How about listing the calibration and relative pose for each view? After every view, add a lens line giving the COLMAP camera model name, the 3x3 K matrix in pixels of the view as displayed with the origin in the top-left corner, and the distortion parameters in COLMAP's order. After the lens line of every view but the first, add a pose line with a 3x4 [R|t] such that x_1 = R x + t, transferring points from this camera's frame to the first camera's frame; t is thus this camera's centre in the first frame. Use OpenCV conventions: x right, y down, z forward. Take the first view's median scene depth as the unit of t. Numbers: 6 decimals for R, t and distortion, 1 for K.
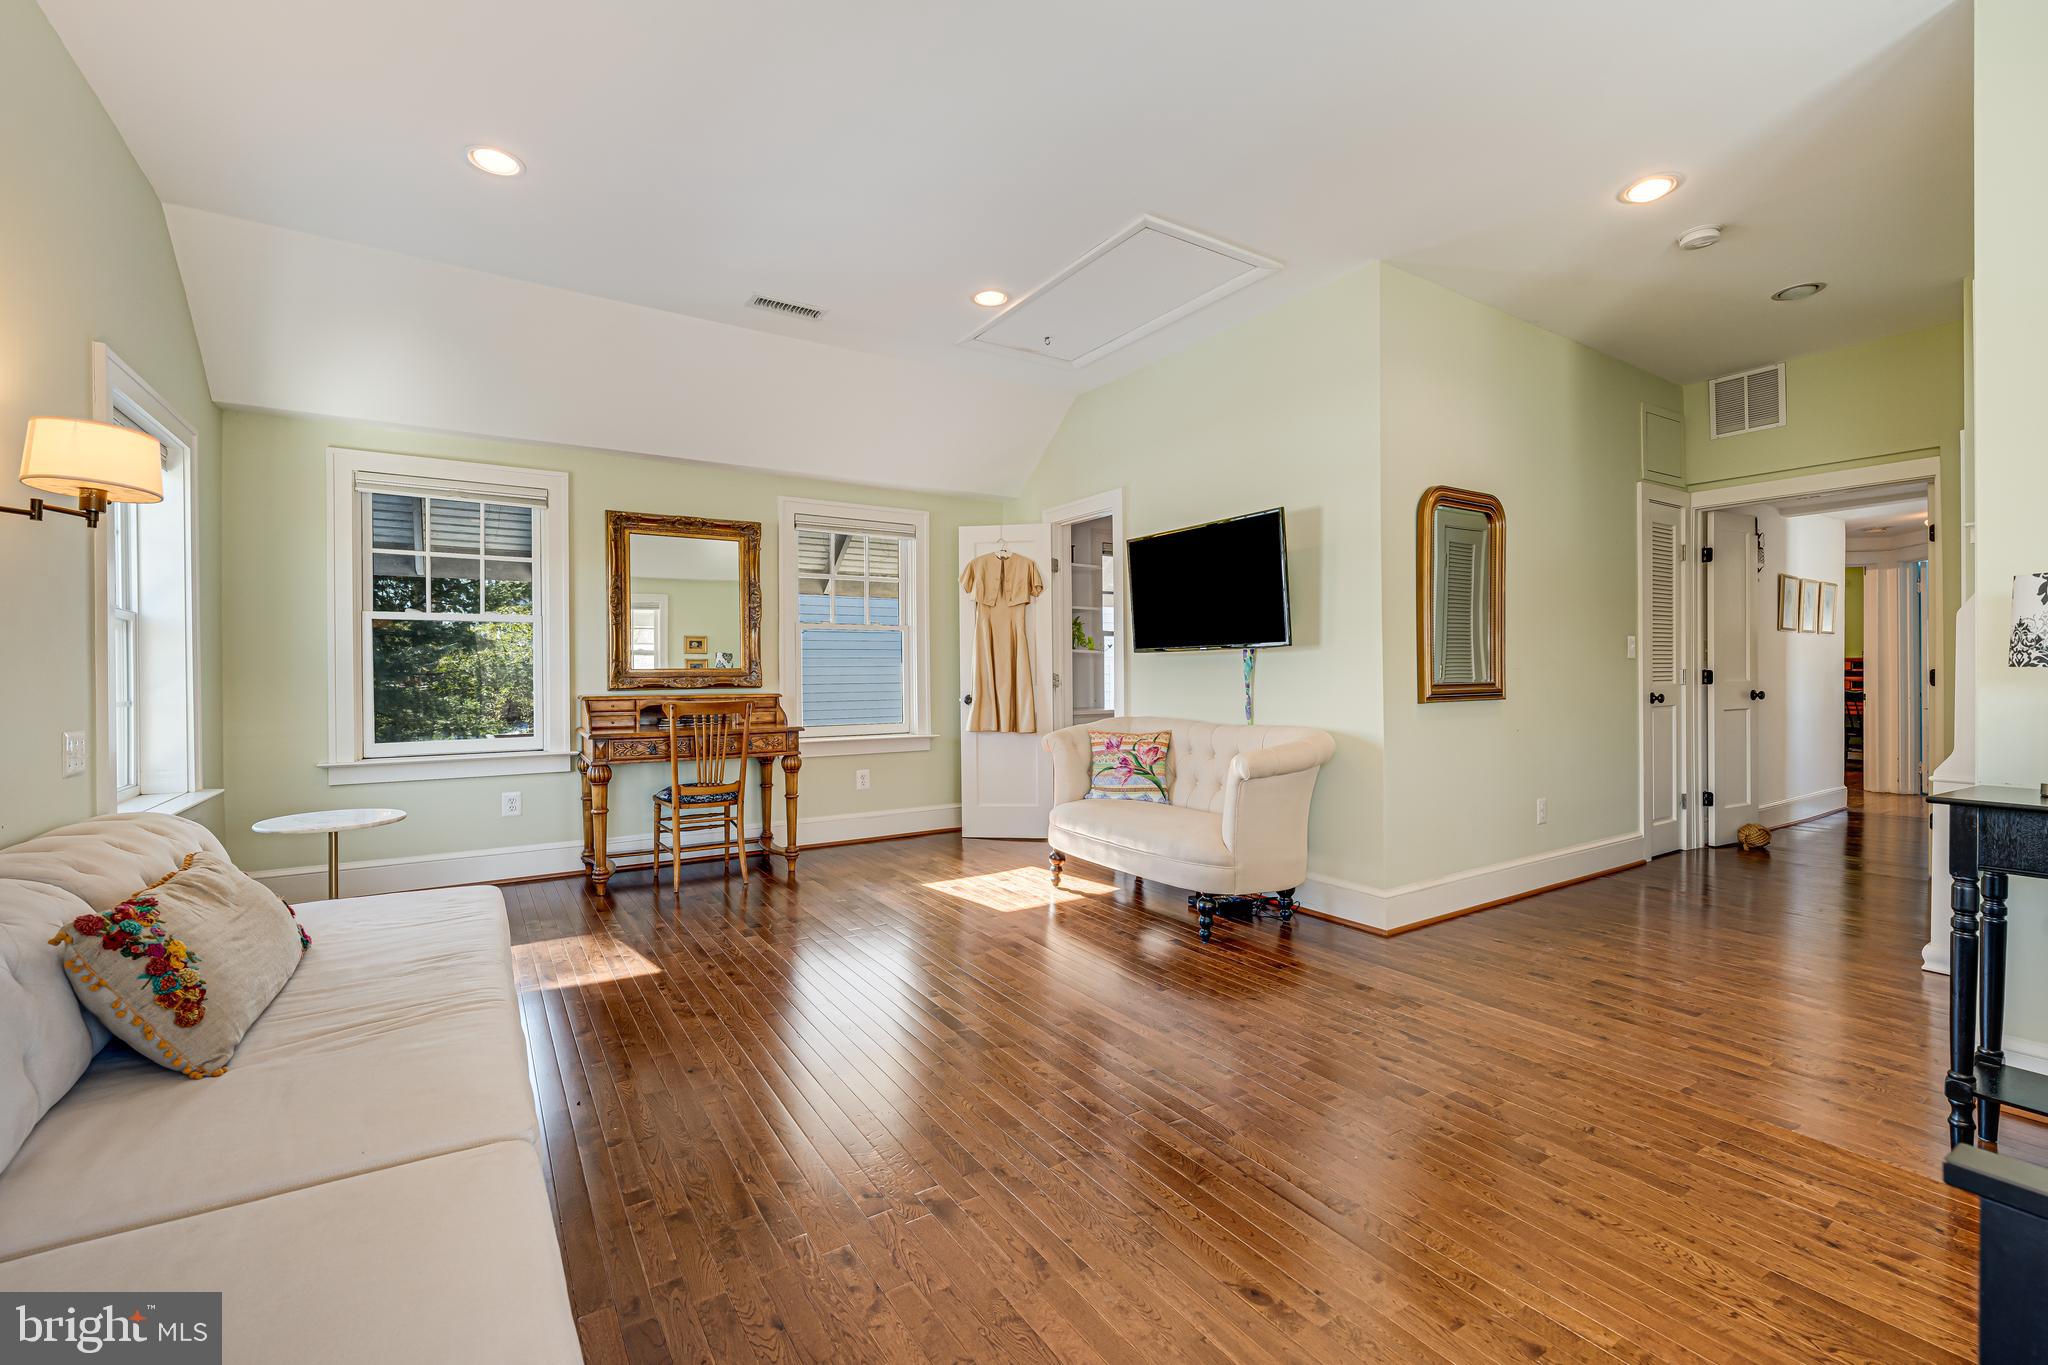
lens RADIAL K [[855.9, 0, 1020.2], [0, 855.9, 670.8], [0, 0, 1]] dist [-0.001031, -0.000039]
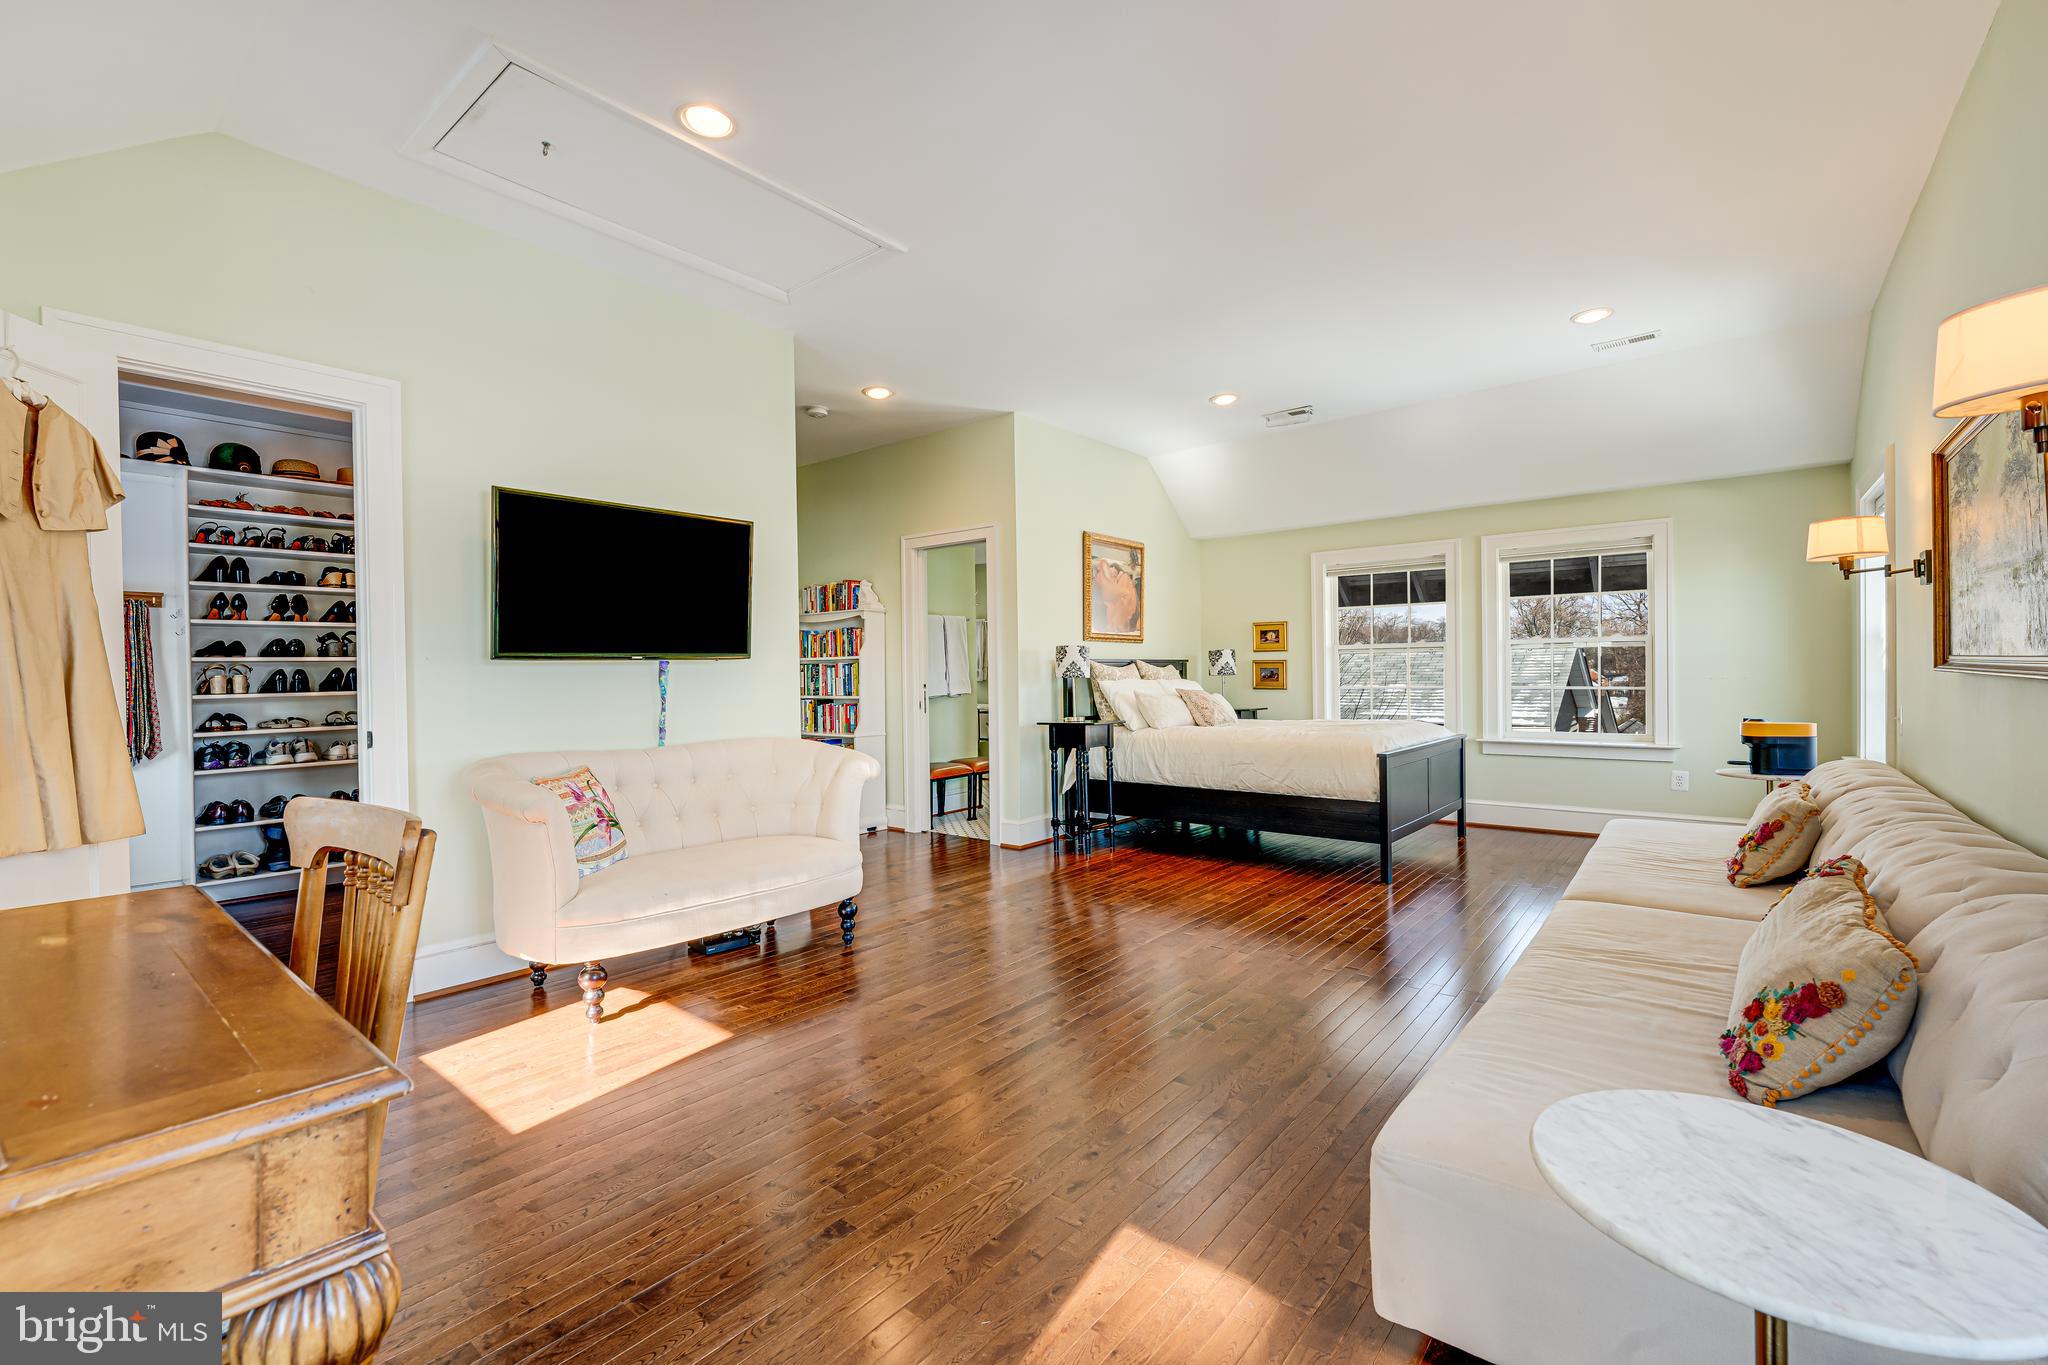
lens RADIAL K [[855.9, 0, 1022.6], [0, 855.9, 684.8], [0, 0, 1]] dist [-0.001031, -0.000039]
pose [[-0.305531, -0.004400, 0.952172, -0.705908], [0.013500, 0.999869, 0.008952, -0.003233], [-0.952087, 0.015590, -0.305431, 0.936034]]
